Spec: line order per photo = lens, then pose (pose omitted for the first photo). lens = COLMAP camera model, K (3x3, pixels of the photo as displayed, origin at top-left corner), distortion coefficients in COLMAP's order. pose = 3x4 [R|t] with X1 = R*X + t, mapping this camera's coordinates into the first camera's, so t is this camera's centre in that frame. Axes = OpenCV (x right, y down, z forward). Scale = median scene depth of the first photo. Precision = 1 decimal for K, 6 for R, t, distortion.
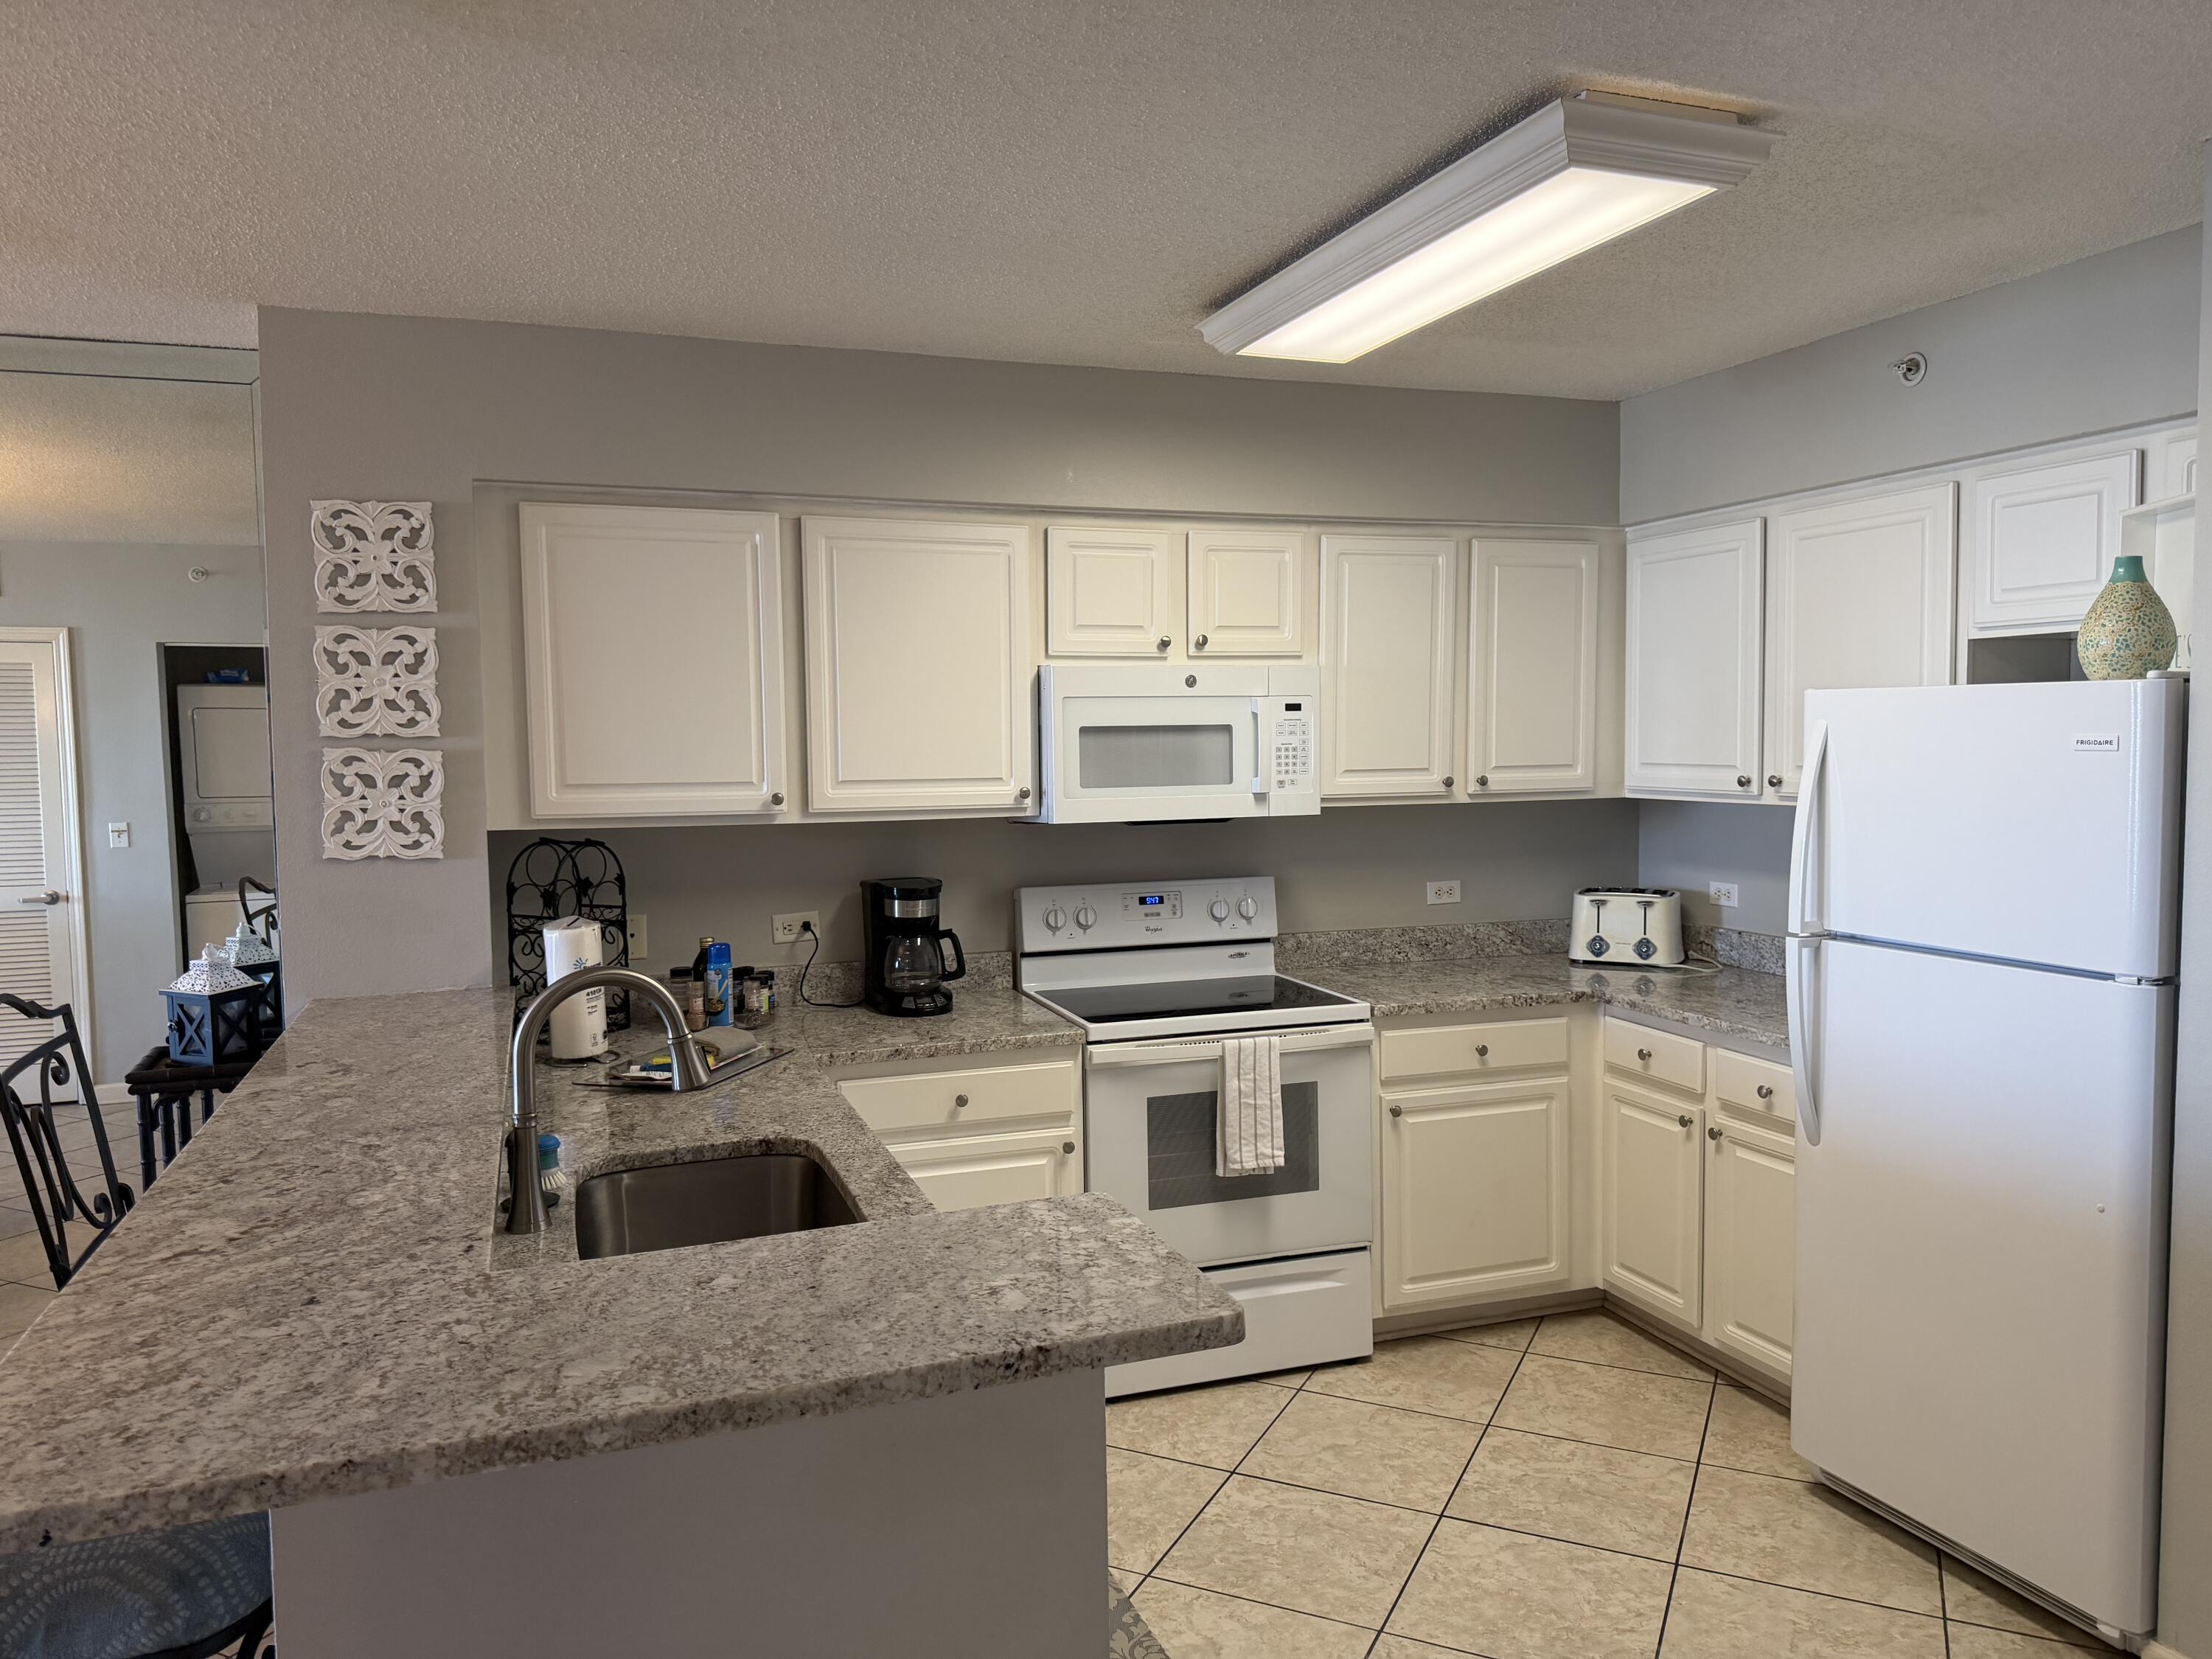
lens RADIAL K [[1557.5, 0, 1100.3], [0, 1557.5, 840.8], [0, 0, 1]] dist [0.173283, -0.301455]
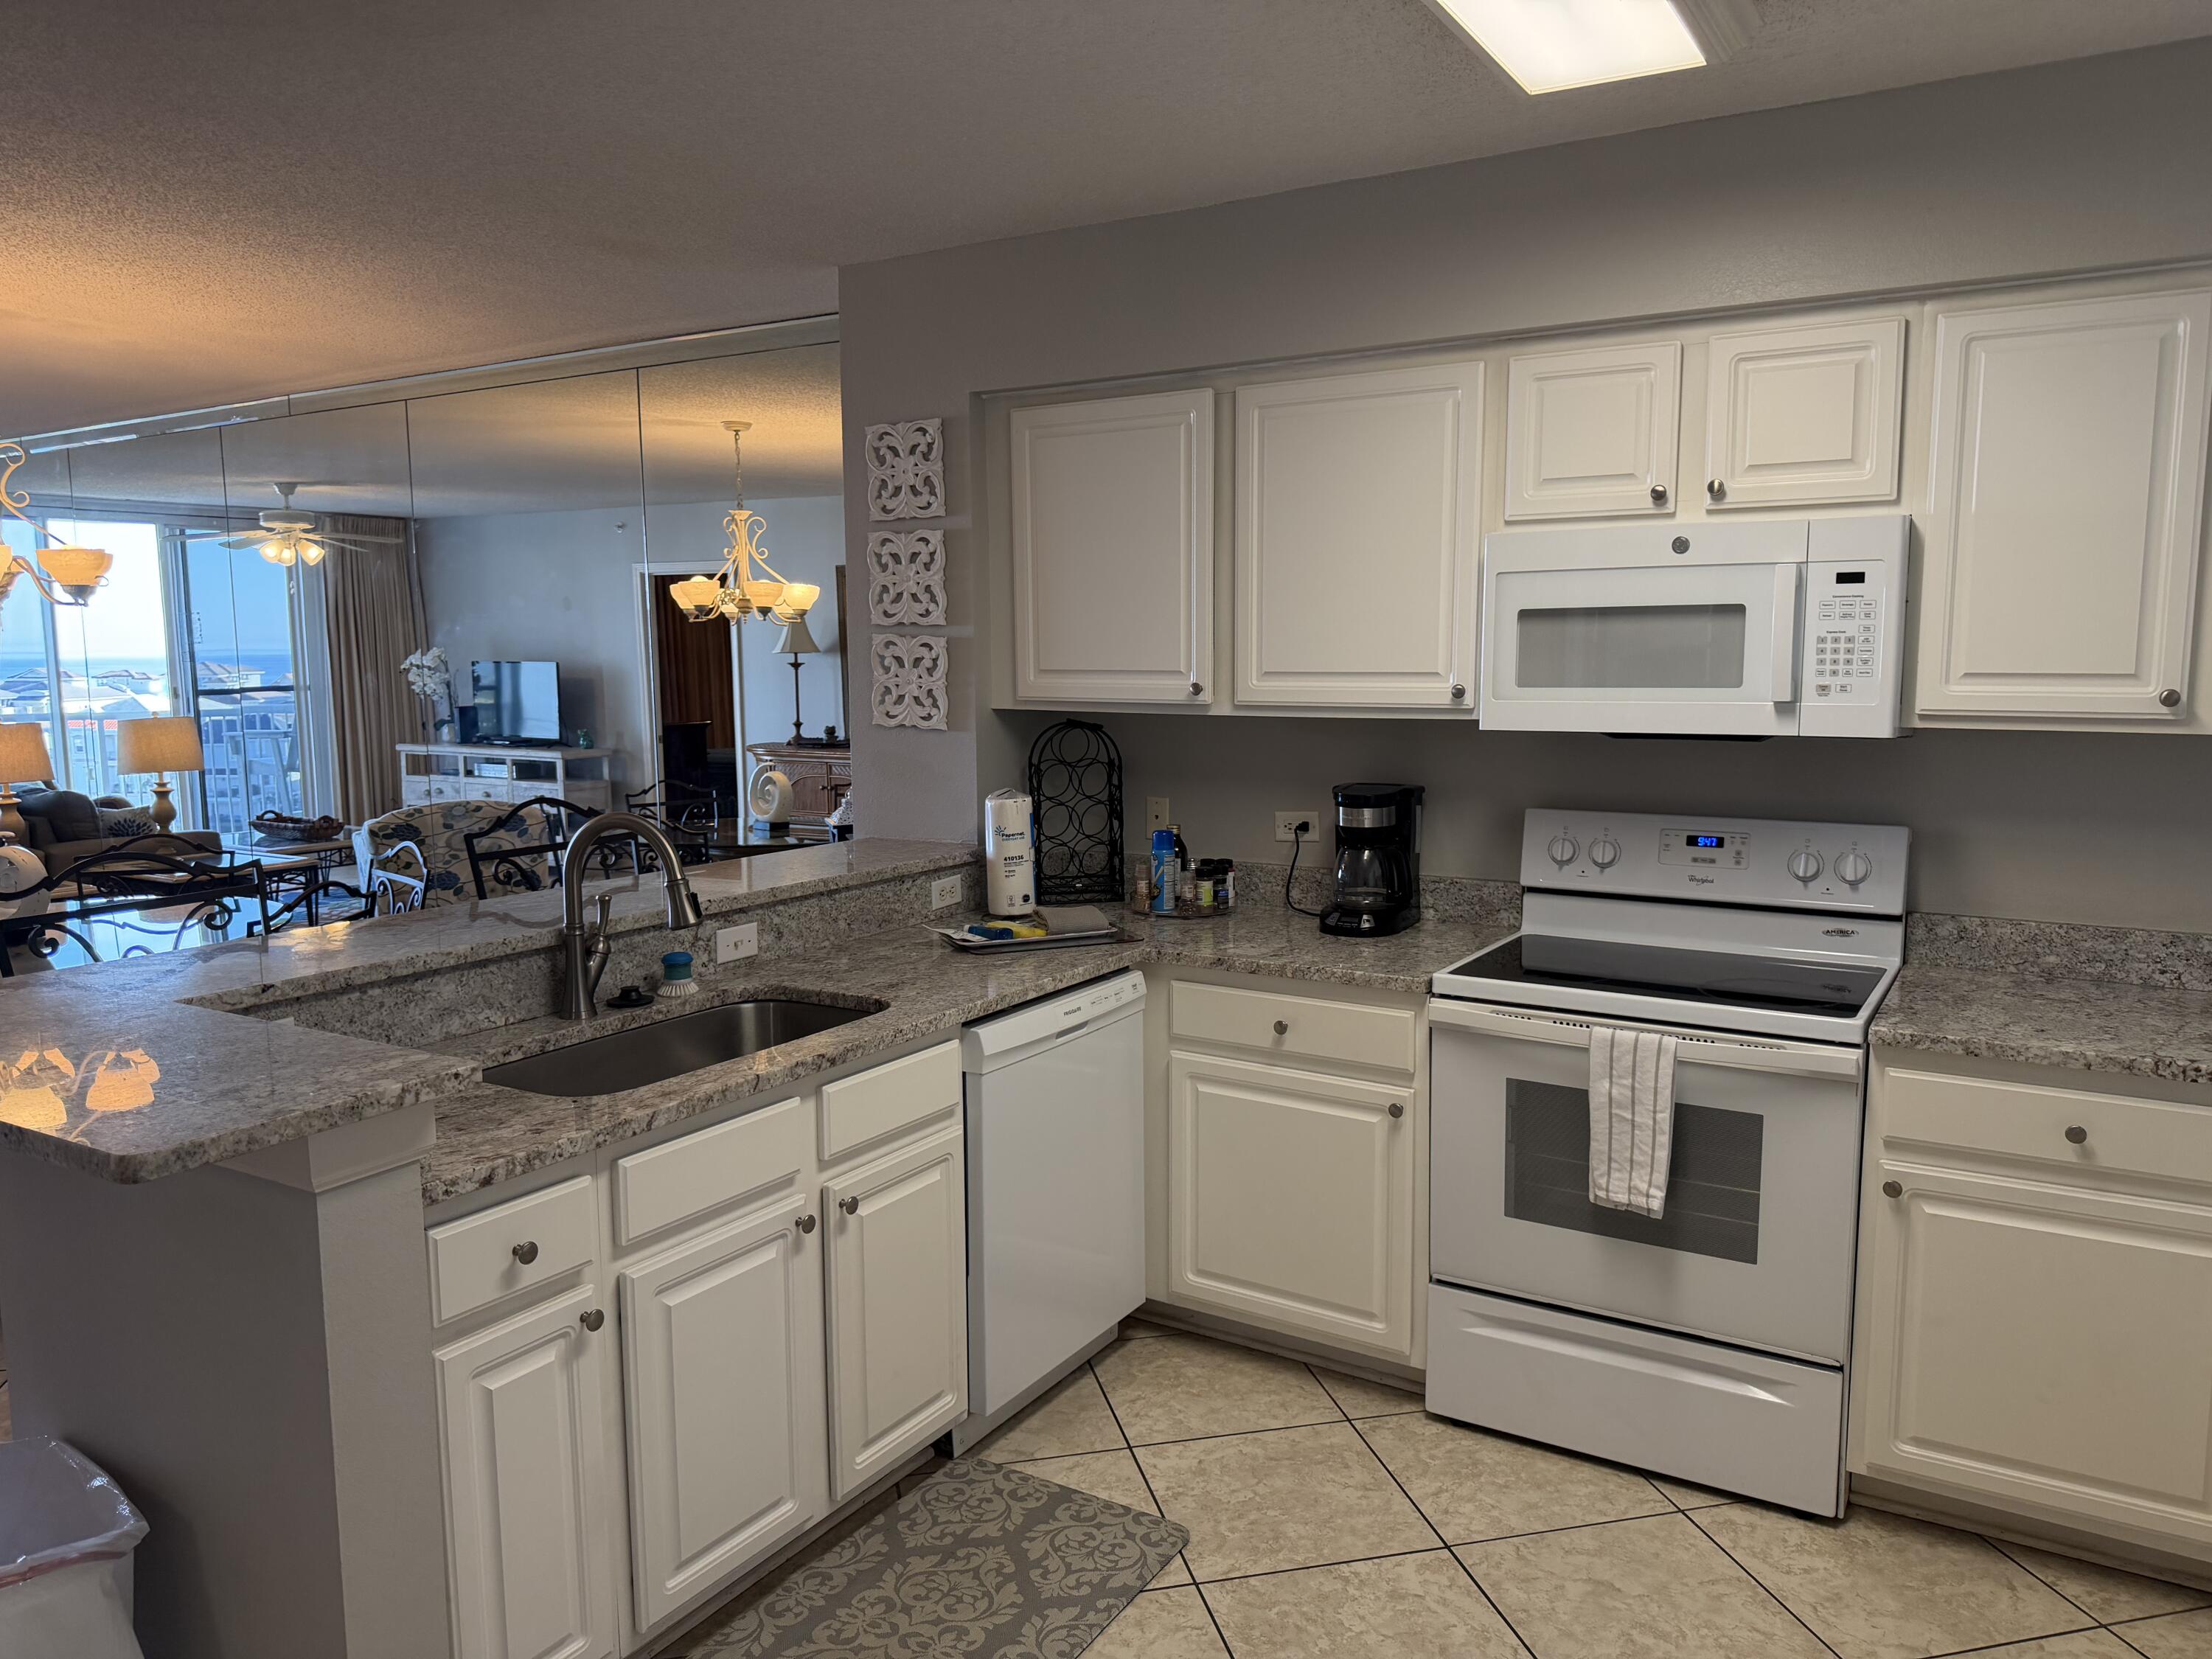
lens RADIAL K [[1557.5, 0, 1100.3], [0, 1557.5, 840.8], [0, 0, 1]] dist [0.173283, -0.301455]
pose [[0.625332, 0.106148, -0.773106, 0.506897], [-0.058467, 0.994294, 0.089226, -0.015486], [0.778165, -0.010595, 0.627970, 0.333162]]
